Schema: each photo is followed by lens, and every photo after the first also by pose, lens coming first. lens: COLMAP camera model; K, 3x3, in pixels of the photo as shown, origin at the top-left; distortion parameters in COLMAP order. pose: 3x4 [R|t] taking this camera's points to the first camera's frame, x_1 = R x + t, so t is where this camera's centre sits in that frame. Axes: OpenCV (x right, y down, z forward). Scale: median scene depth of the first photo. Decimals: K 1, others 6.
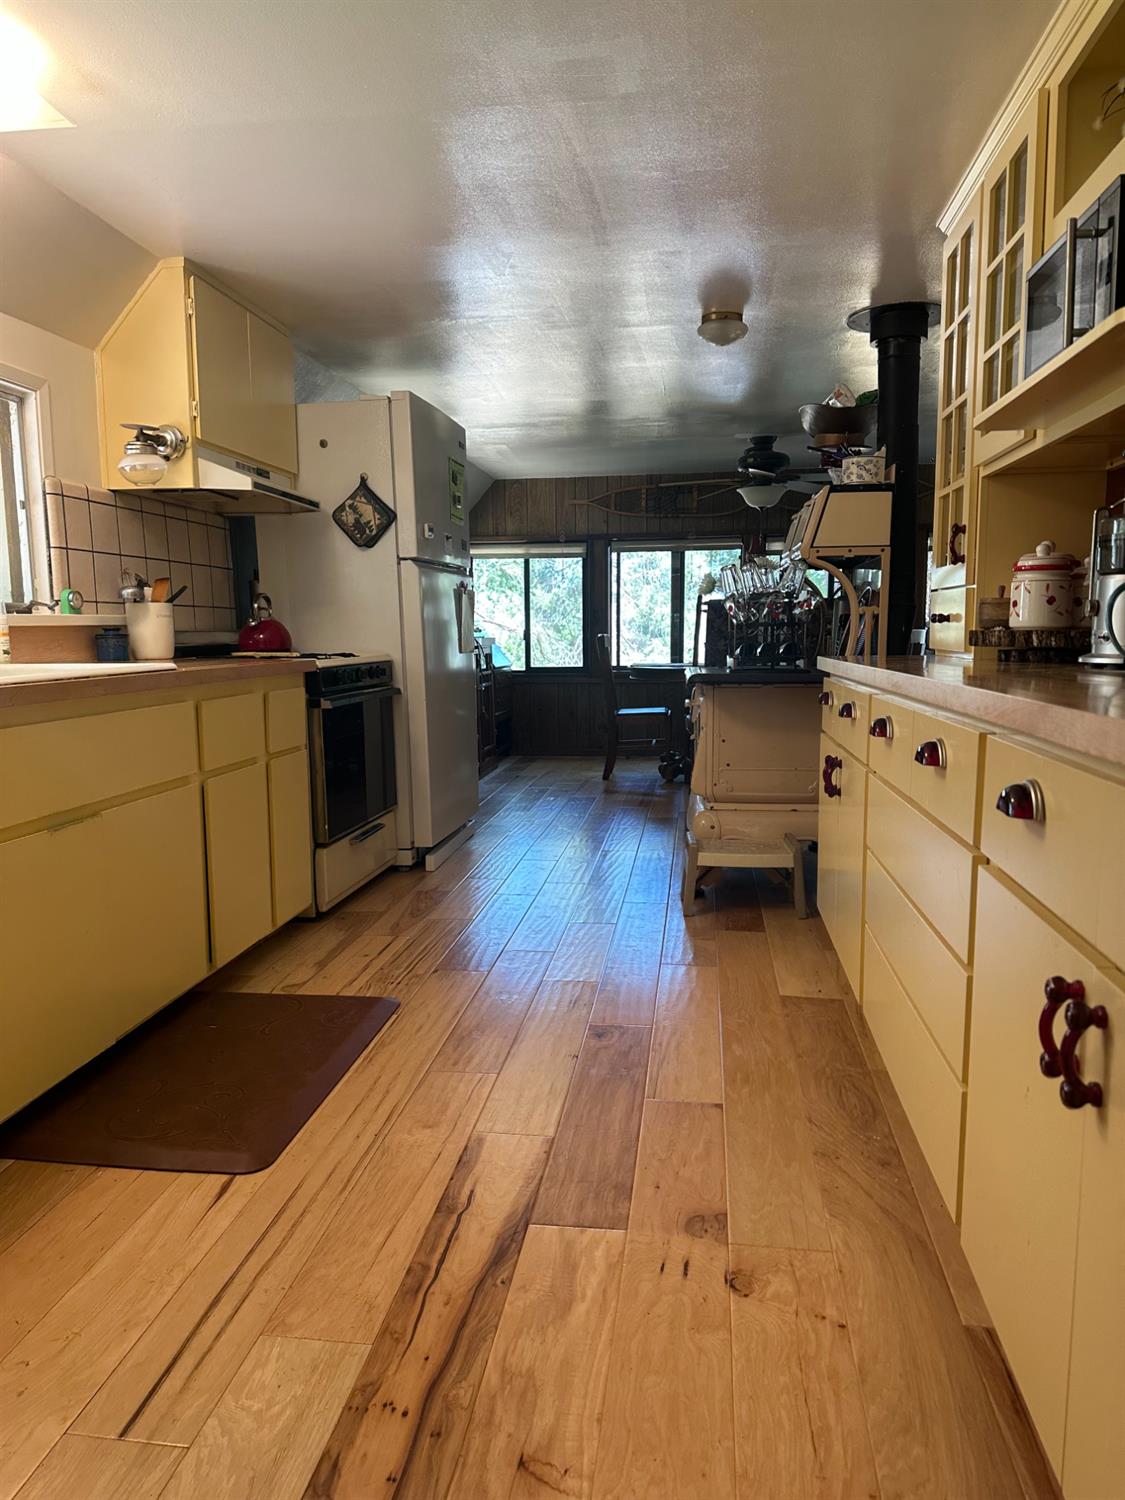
lens RADIAL K [[1071.2, 0, 562.5], [0, 1071.2, 750.0], [0, 0, 1]] dist [0.092508, -0.168275]
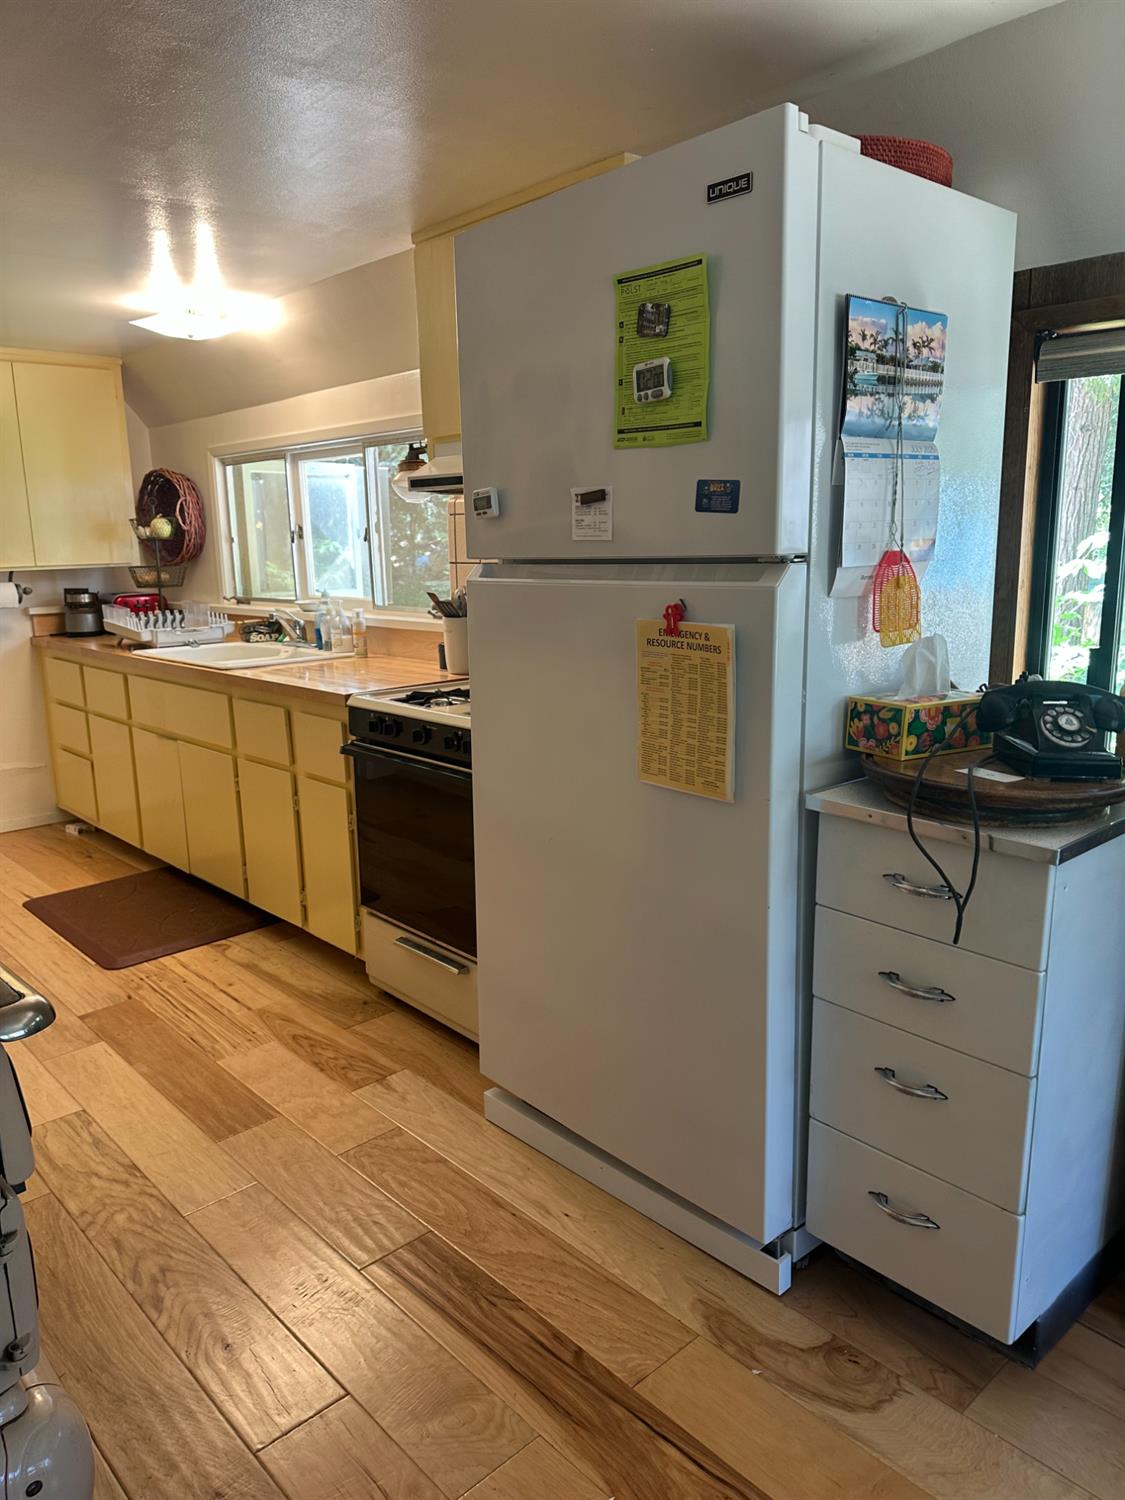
lens RADIAL K [[1071.2, 0, 562.5], [0, 1071.2, 750.0], [0, 0, 1]] dist [0.092508, -0.168275]
pose [[-0.642195, 0.176996, -0.745827, 0.297770], [-0.061846, 0.957841, 0.280563, -0.287463], [0.764042, 0.226303, -0.604174, 1.642665]]
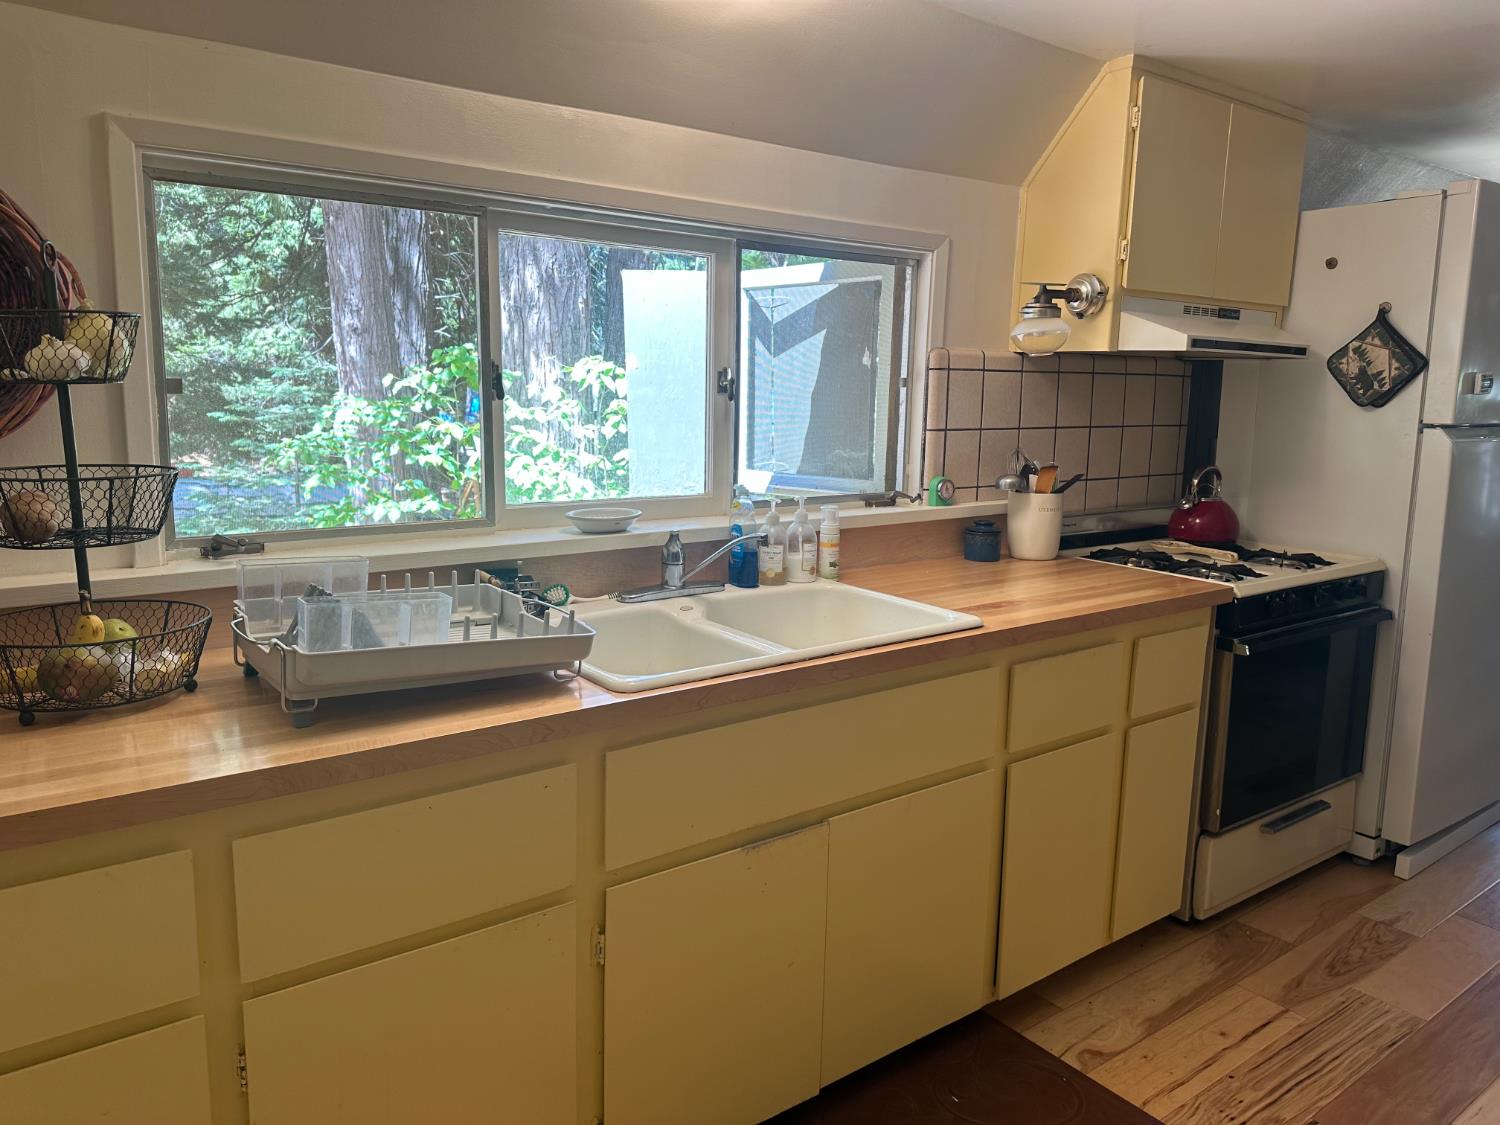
lens RADIAL K [[1076.3, 0, 750.0], [0, 1076.3, 562.5], [0, 0, 1]] dist [0.040462, -0.031272]
pose [[0.714741, 0.137535, -0.685733, 0.037892], [-0.108544, 0.990407, 0.085507, -0.129159], [0.690915, 0.013317, 0.722813, 0.249429]]
